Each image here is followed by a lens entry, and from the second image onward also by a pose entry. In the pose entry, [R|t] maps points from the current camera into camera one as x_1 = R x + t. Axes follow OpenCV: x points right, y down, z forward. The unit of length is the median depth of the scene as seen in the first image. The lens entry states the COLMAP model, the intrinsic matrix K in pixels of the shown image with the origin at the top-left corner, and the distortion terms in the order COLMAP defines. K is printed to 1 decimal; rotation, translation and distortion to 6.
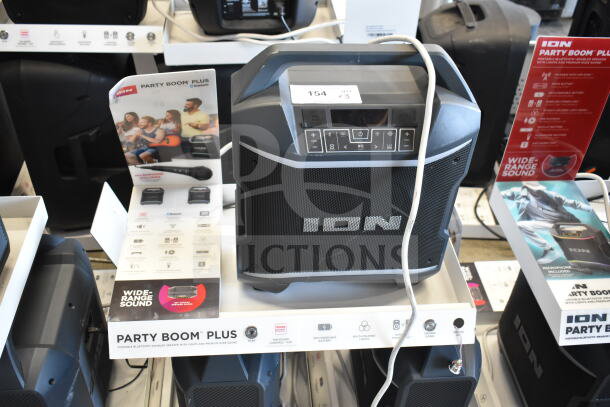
lens RADIAL K [[619.0, 0, 305.0], [0, 619.0, 203.5], [0, 0, 1]] dist [-0.009763, -0.009984]
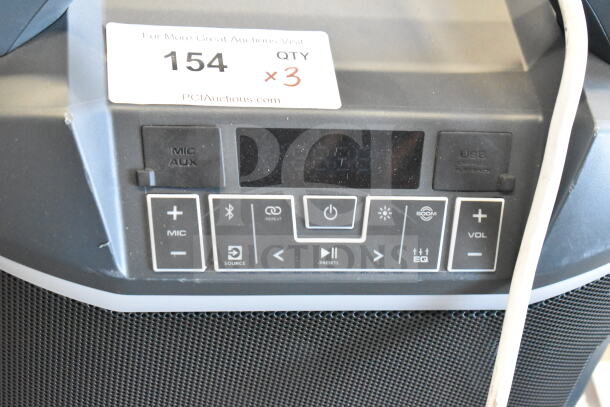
lens RADIAL K [[1439.2, 0, 305.0], [0, 1439.2, 203.5], [0, 0, 1]] dist [0.046259, 0.339625]
pose [[0.995264, 0.041223, 0.088030, 0.011306], [-0.050995, 0.992420, 0.111814, -0.154948], [-0.082754, -0.115773, 0.989822, 0.234270]]
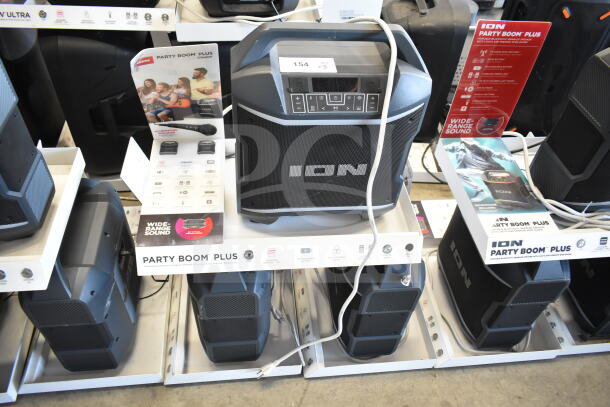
lens RADIAL K [[475.2, 0, 305.0], [0, 475.2, 203.5], [0, 0, 1]] dist [-0.005789, -0.000955]
pose [[0.999493, 0.001078, 0.031833, -0.001559], [-0.004272, 0.994934, 0.100440, 0.002592], [-0.031563, -0.100525, 0.994434, 0.024665]]
